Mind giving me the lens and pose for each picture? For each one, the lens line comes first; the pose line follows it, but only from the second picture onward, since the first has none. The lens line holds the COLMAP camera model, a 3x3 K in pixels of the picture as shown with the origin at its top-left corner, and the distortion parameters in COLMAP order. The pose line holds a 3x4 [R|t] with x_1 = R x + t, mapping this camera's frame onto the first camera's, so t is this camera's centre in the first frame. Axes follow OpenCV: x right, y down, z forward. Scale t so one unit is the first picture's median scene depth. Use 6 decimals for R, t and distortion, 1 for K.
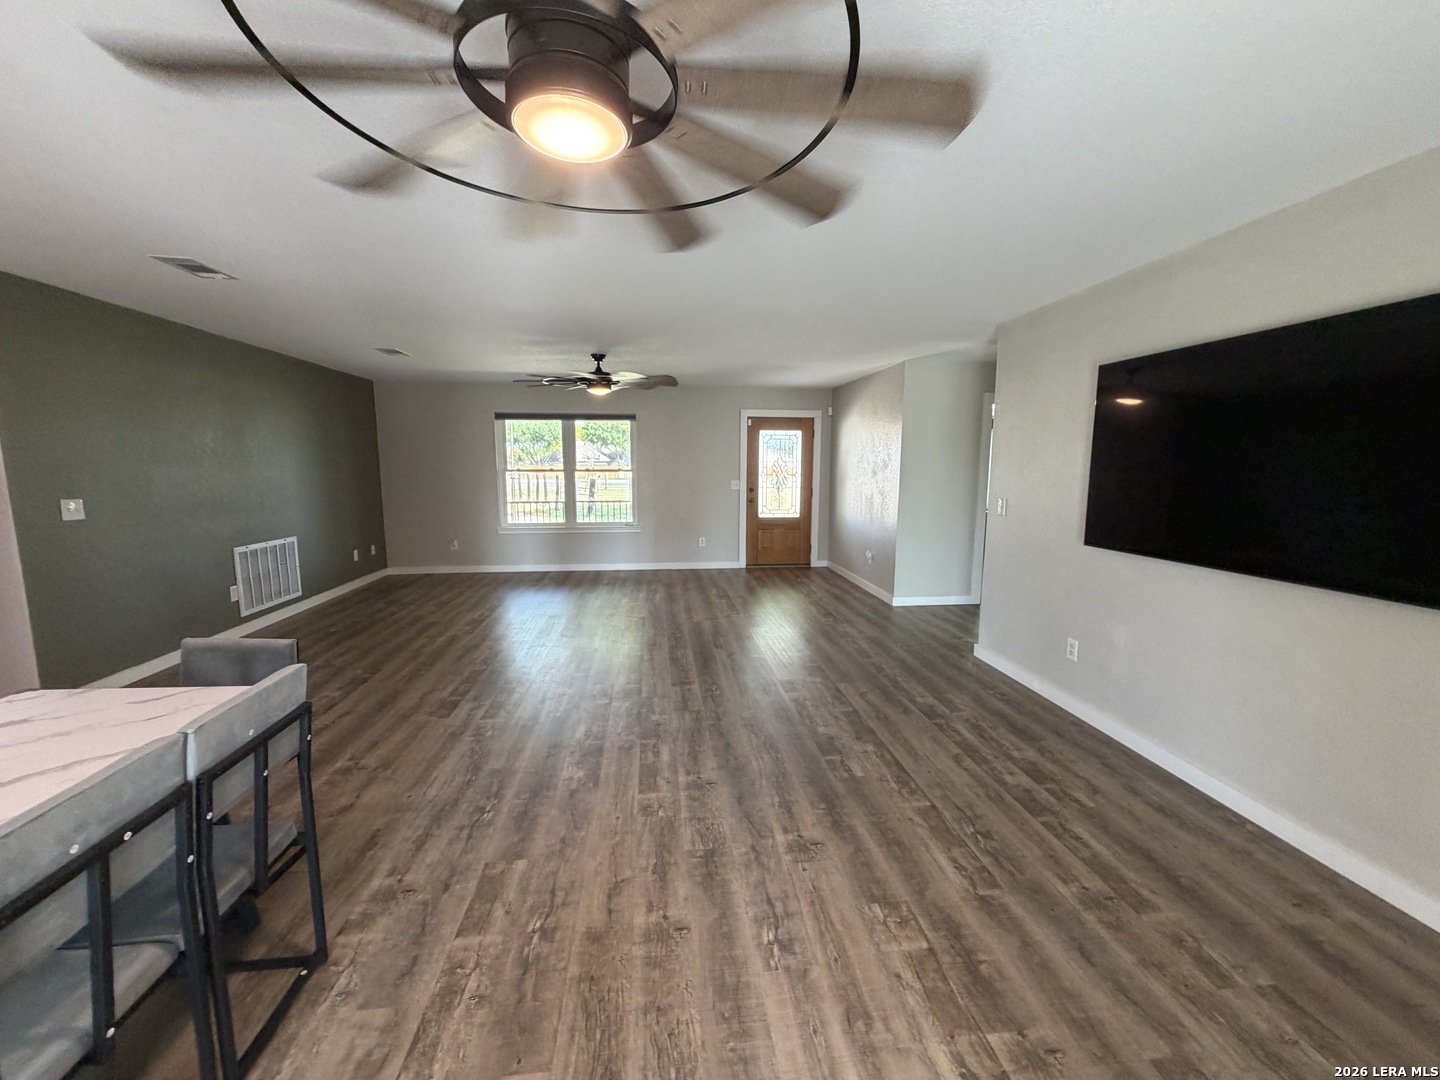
lens RADIAL K [[572.8, 0, 716.5], [0, 572.8, 541.5], [0, 0, 1]] dist [-0.000809, 0.000294]
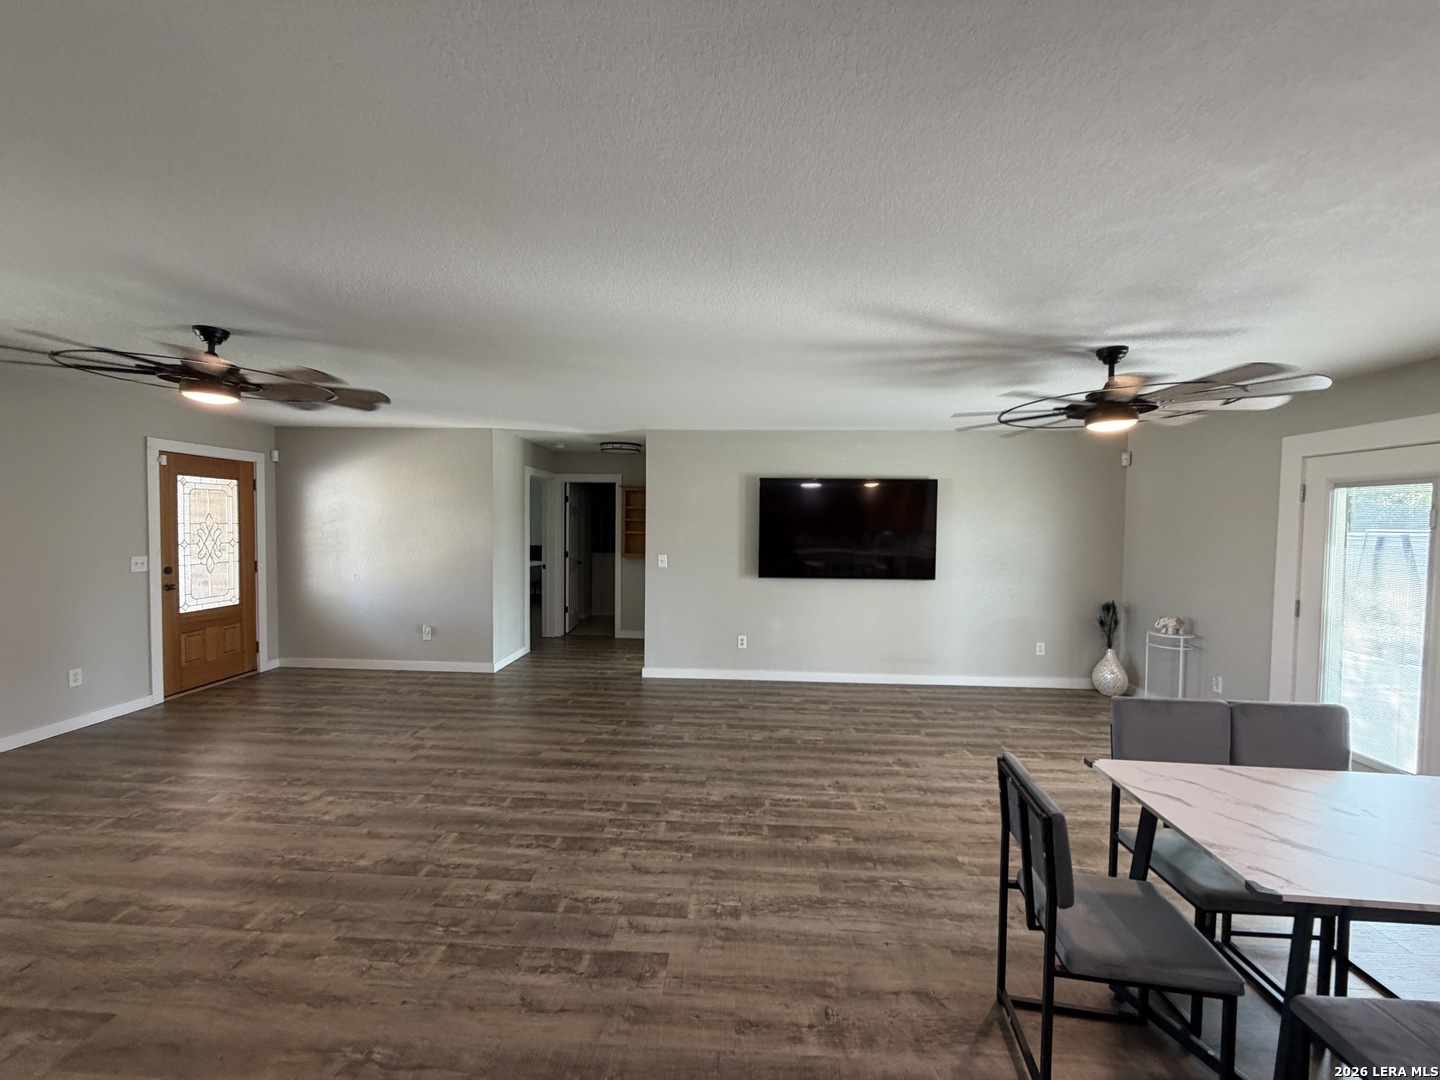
lens RADIAL K [[573.0, 0, 717.1], [0, 573.0, 541.9], [0, 0, 1]] dist [-0.001194, 0.000211]
pose [[0.162825, -0.036161, 0.985992, -0.978711], [0.122462, 0.992341, 0.016171, -0.130273], [-0.979026, 0.118114, 0.166006, 0.732018]]
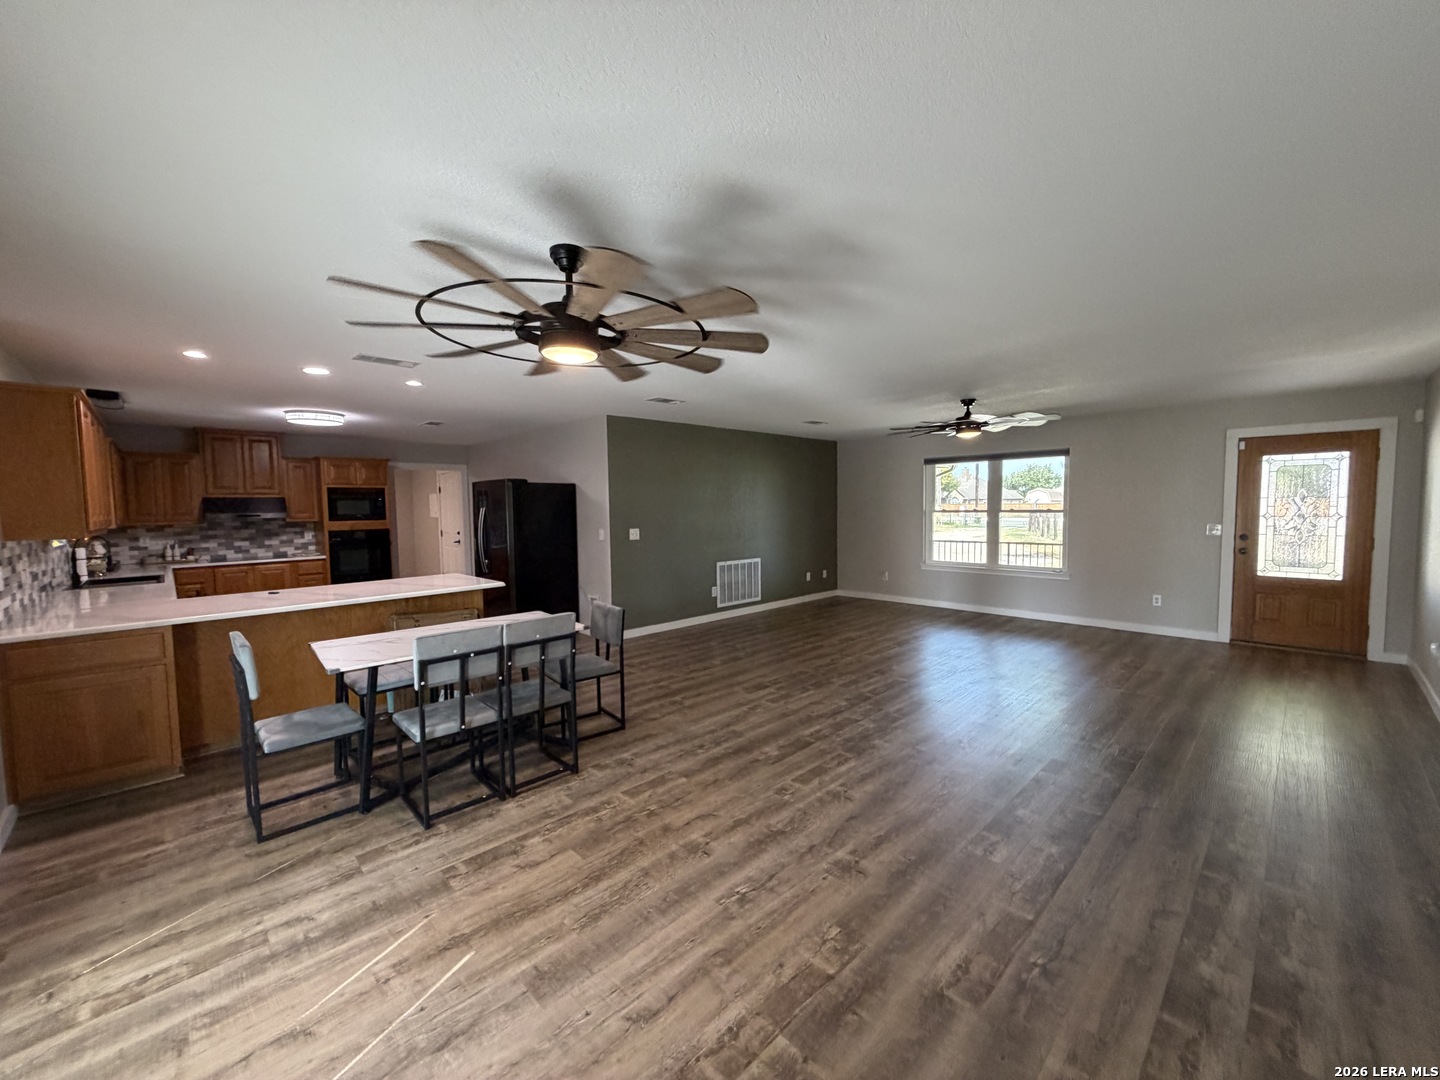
lens RADIAL K [[572.8, 0, 716.5], [0, 572.8, 541.5], [0, 0, 1]] dist [-0.000809, 0.000294]
pose [[0.610039, 0.039906, -0.791366, 0.508708], [-0.091894, 0.995555, -0.020635, -0.017016], [0.787025, 0.085310, 0.610995, 0.064823]]
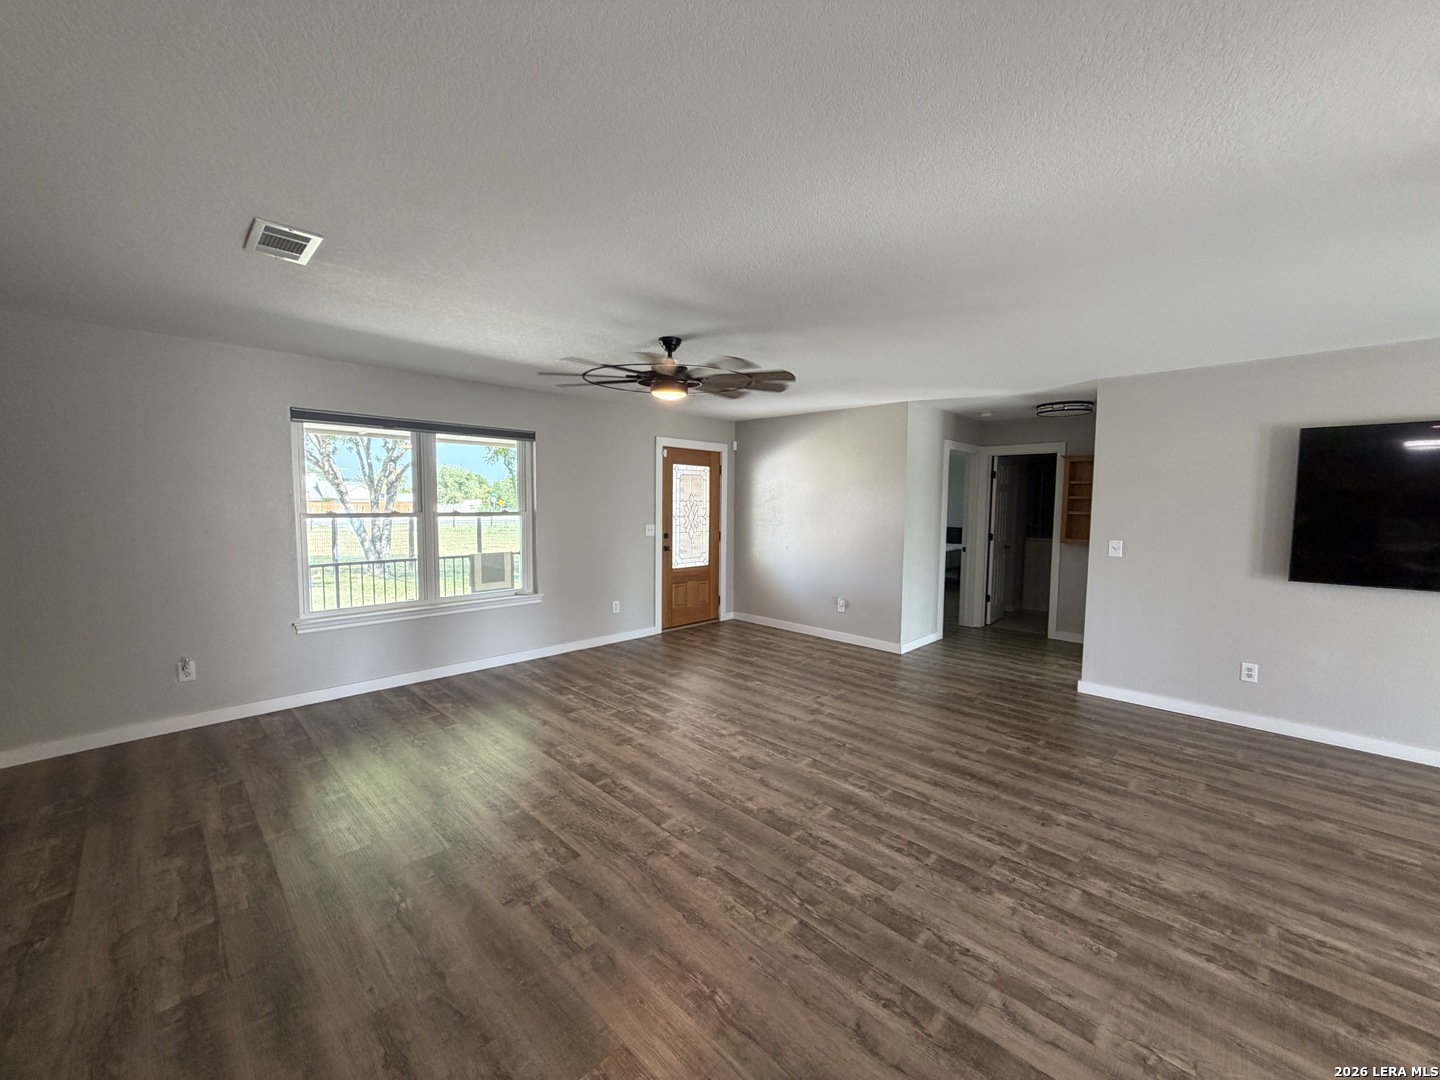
lens RADIAL K [[573.0, 0, 717.1], [0, 573.0, 541.9], [0, 0, 1]] dist [-0.001194, 0.000211]
pose [[0.778537, -0.040307, 0.626304, -0.868875], [0.077290, 0.996497, -0.031945, -0.111223], [-0.622822, 0.073278, 0.778924, 0.724791]]
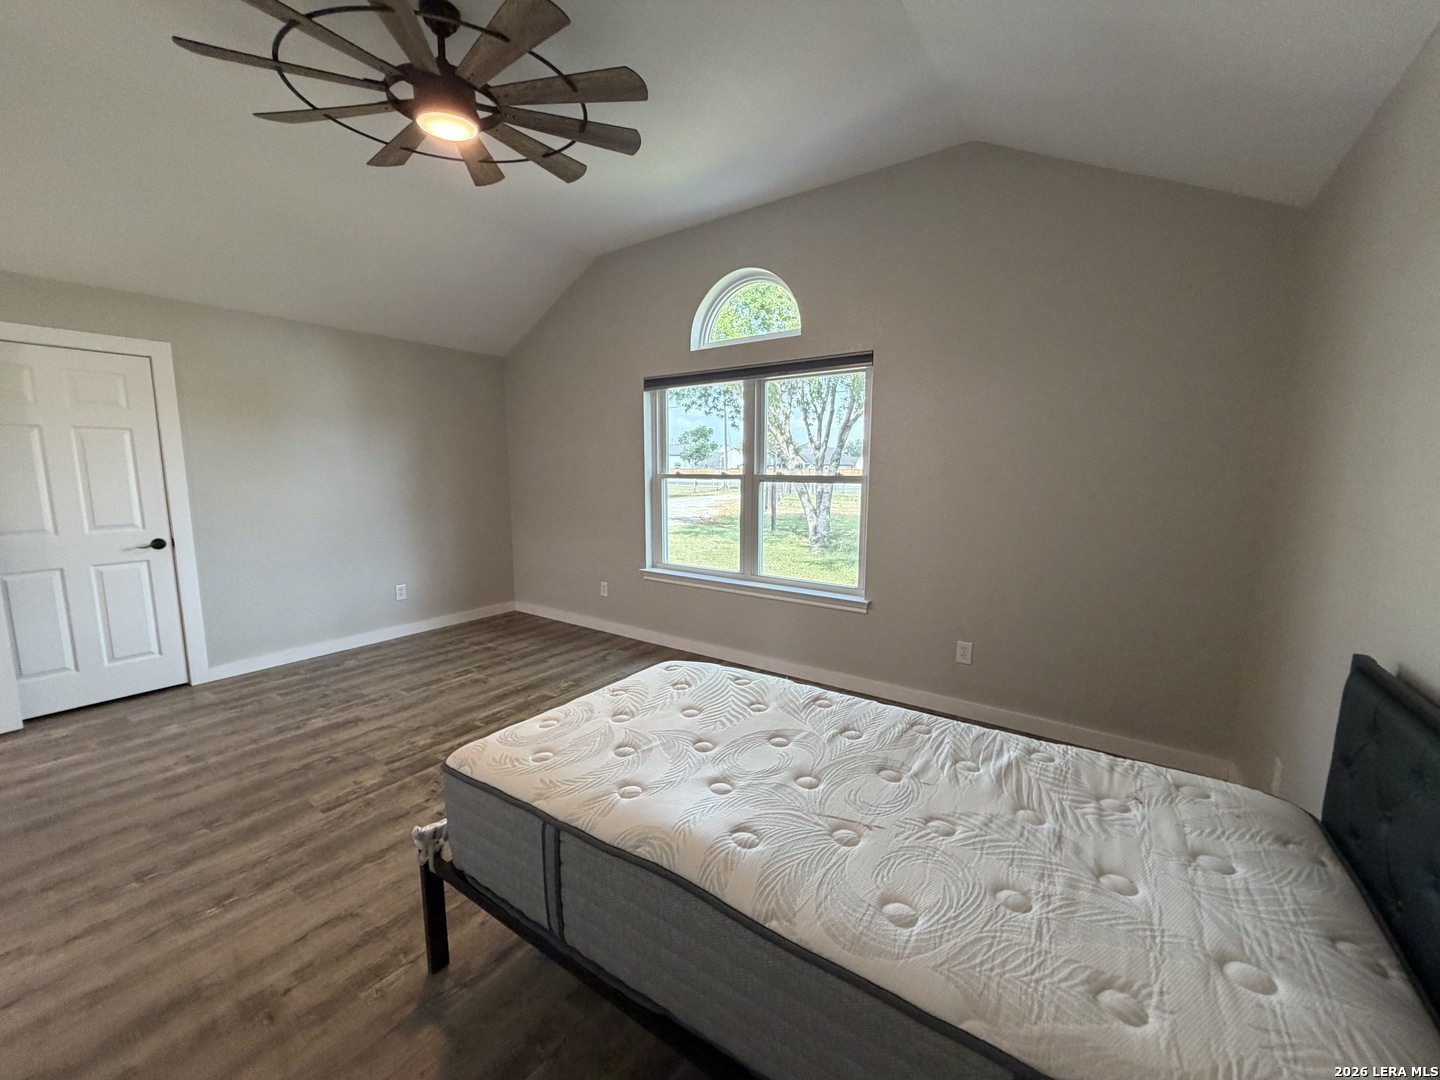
lens RADIAL K [[573.0, 0, 717.1], [0, 573.0, 541.9], [0, 0, 1]] dist [-0.001194, 0.000211]
pose [[0.756767, 0.083420, -0.648340, 0.135421], [-0.085535, 0.995933, 0.028304, -0.166614], [0.648065, 0.034036, 0.760824, 1.266376]]
